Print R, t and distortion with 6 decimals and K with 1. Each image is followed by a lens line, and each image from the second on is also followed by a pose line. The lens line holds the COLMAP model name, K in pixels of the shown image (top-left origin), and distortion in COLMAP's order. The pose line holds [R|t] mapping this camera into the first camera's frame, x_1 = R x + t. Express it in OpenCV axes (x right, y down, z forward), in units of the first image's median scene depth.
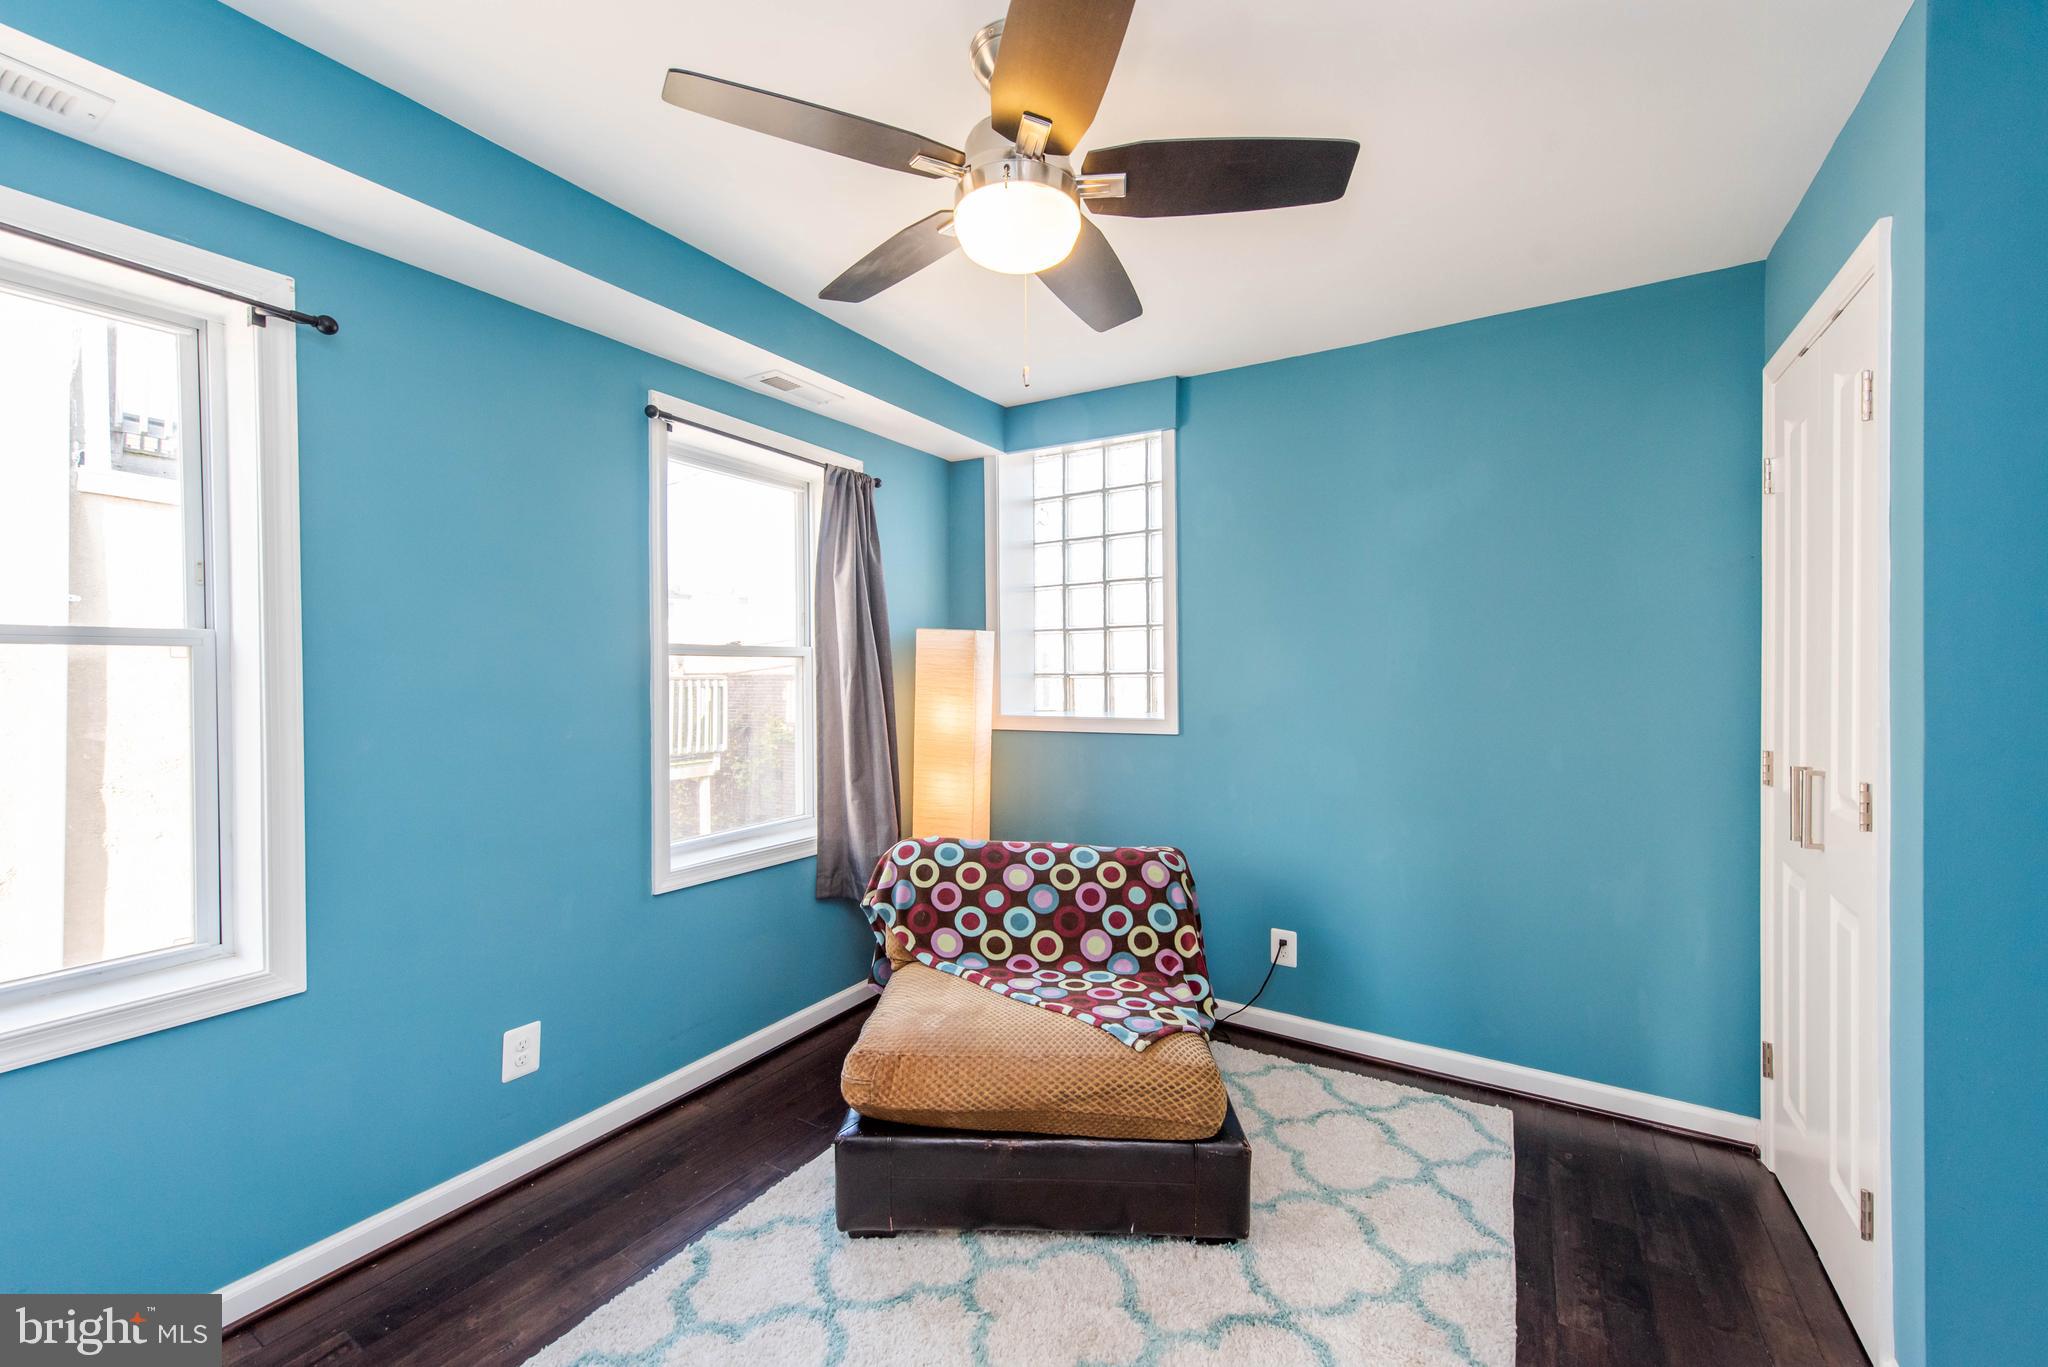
lens RADIAL K [[802.3, 0, 1029.3], [0, 802.3, 684.5], [0, 0, 1]] dist [0.017101, -0.005137]
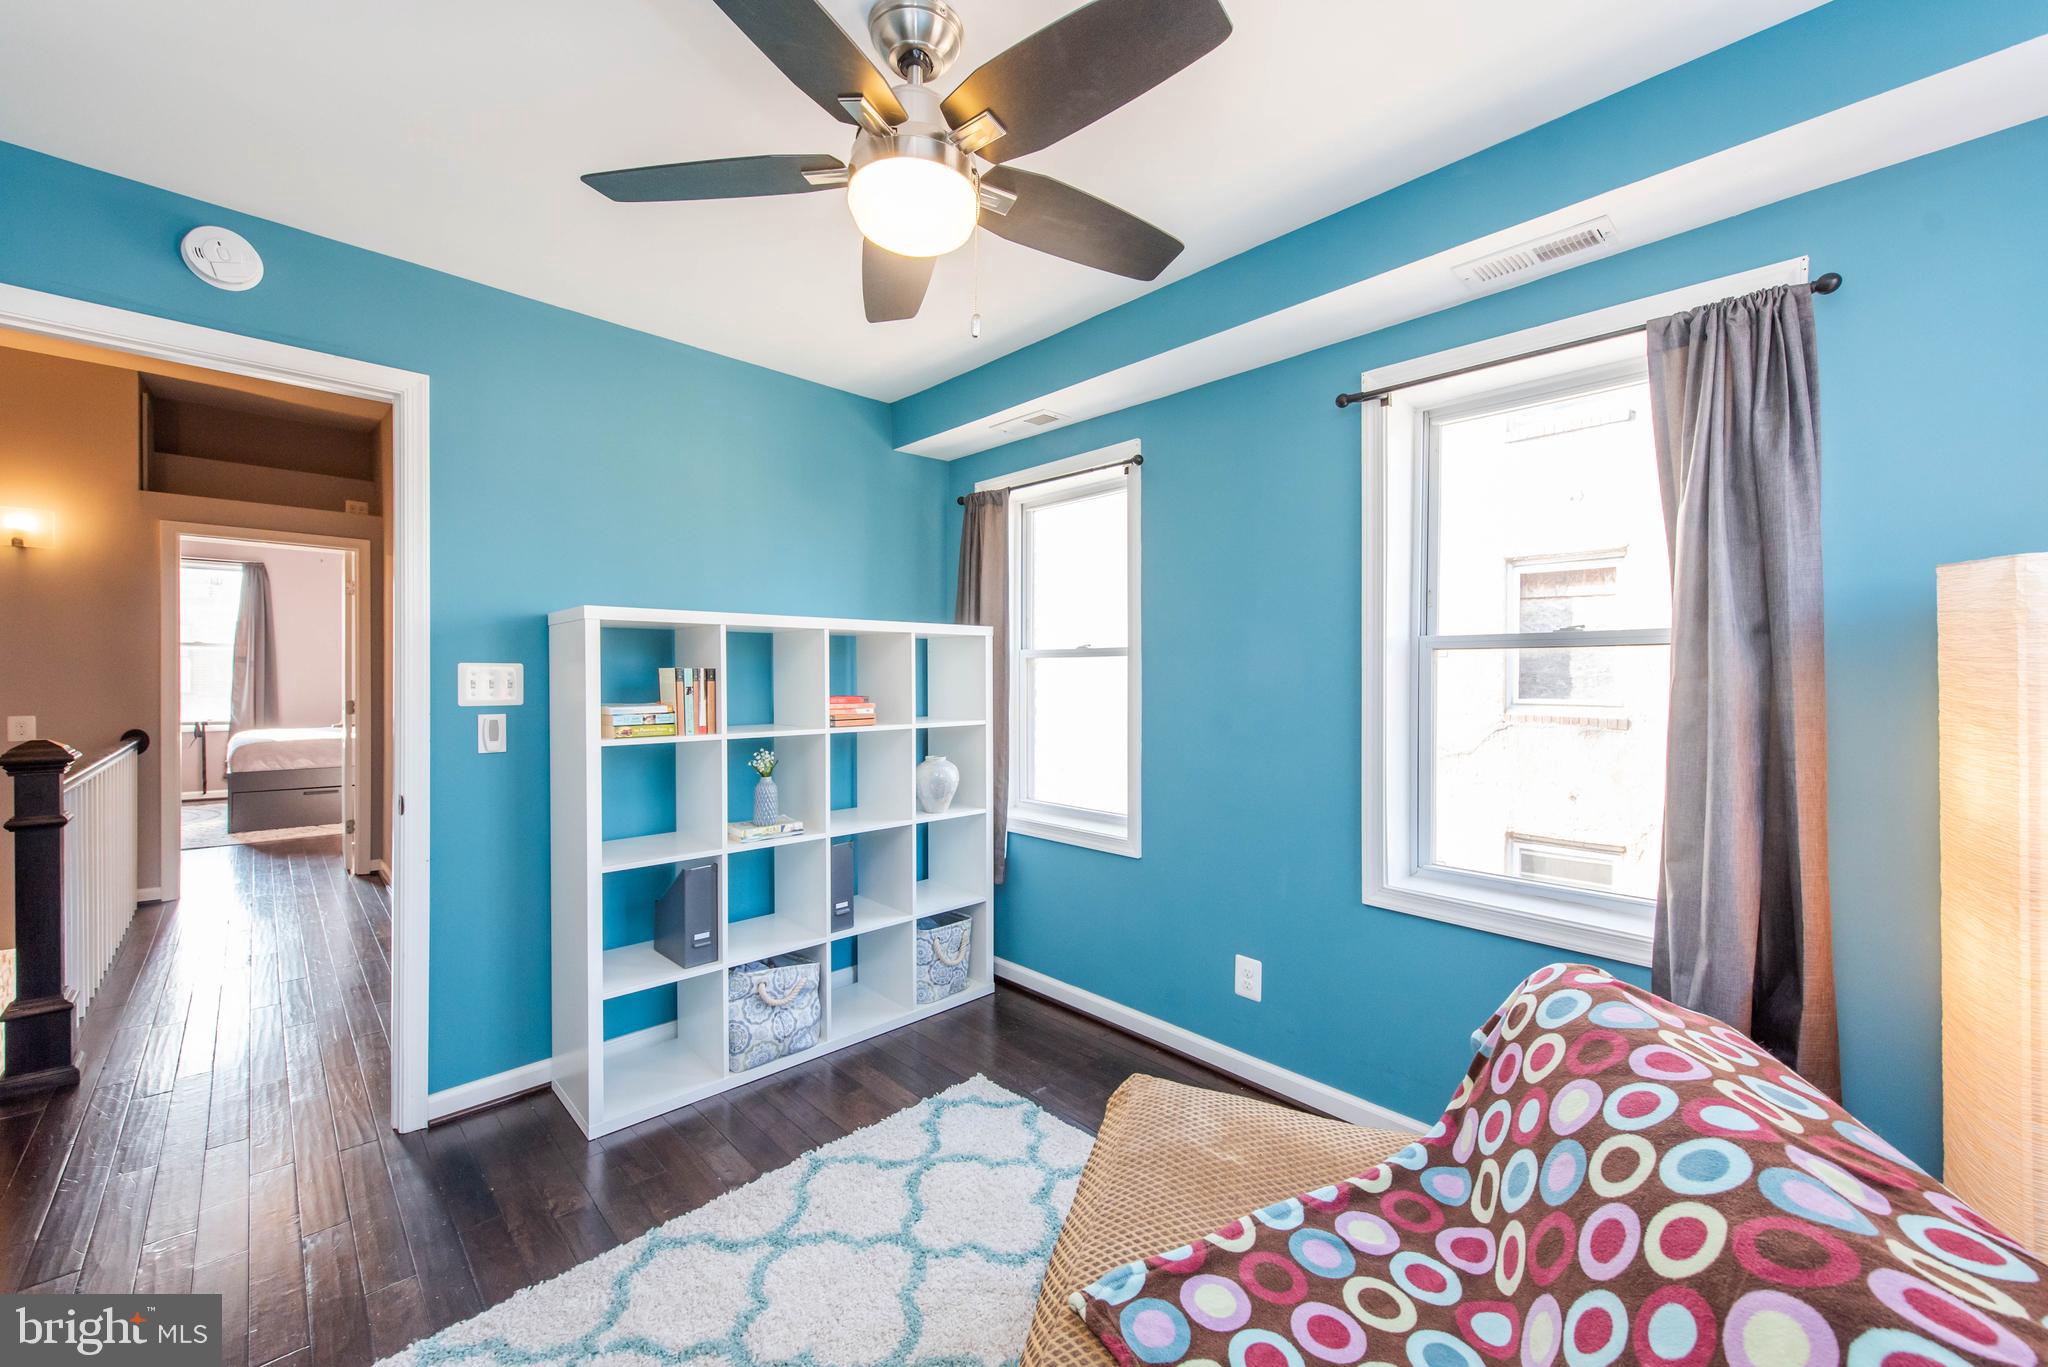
lens RADIAL K [[783.8, 0, 1024.0], [0, 783.8, 683.5], [0, 0, 1]] dist [-0.000319, -0.000021]
pose [[-0.241511, 0.019222, -0.970208, 0.524354], [-0.005756, 0.999758, 0.021240, -0.015708], [0.970381, 0.010714, -0.241341, 0.826737]]
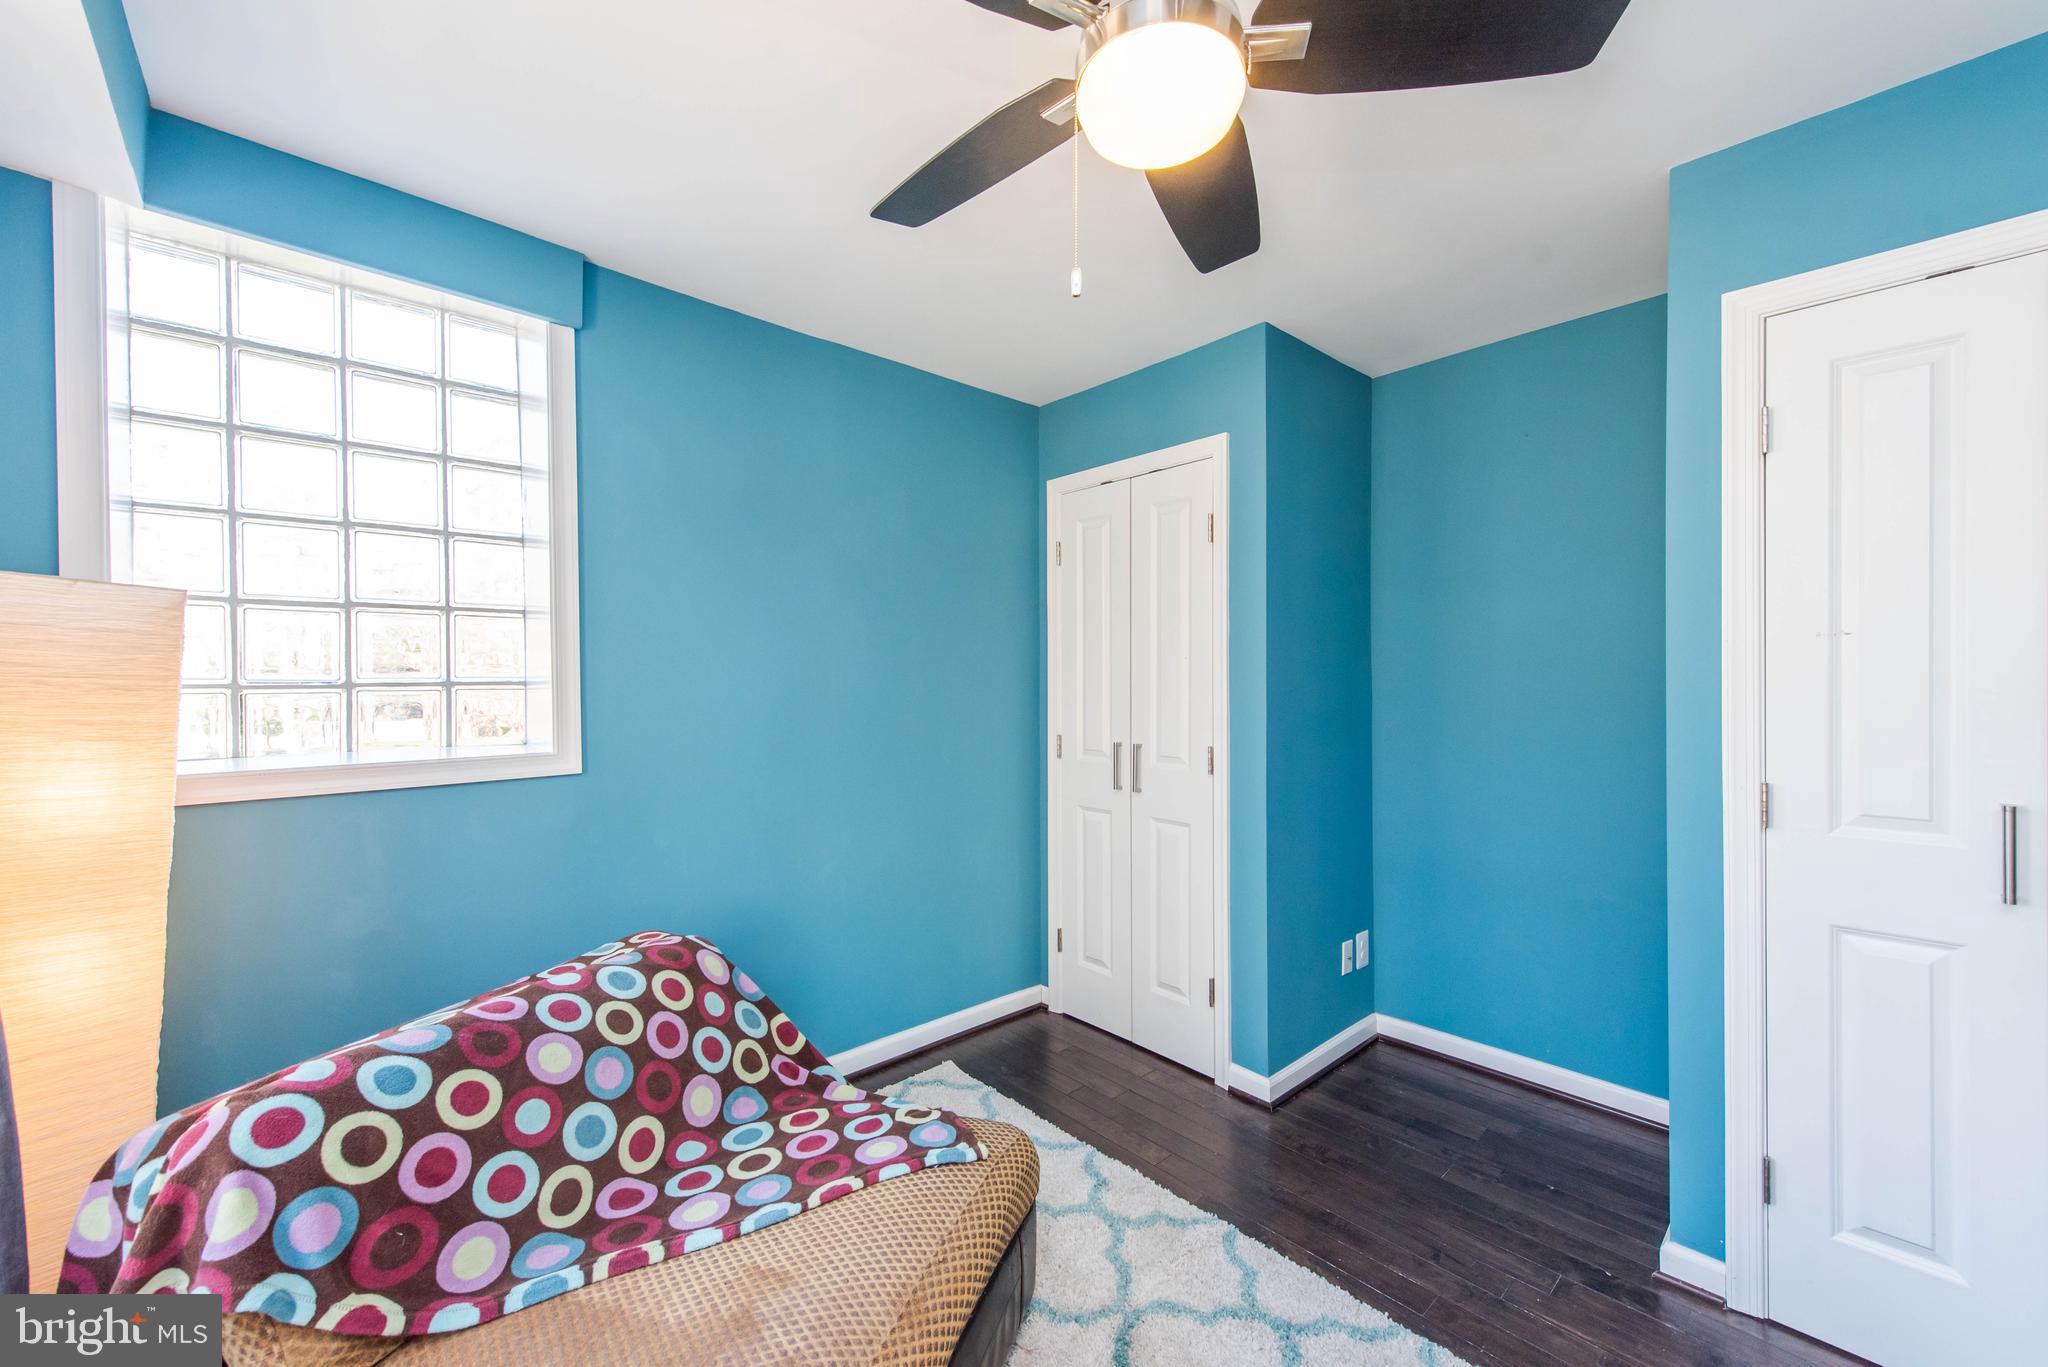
lens RADIAL K [[802.3, 0, 1029.3], [0, 802.3, 684.5], [0, 0, 1]] dist [0.017101, -0.005137]
pose [[0.281206, -0.004926, 0.959635, -0.469001], [0.010679, 0.999941, 0.002004, -0.013977], [-0.959588, 0.009685, 0.281242, 0.548934]]
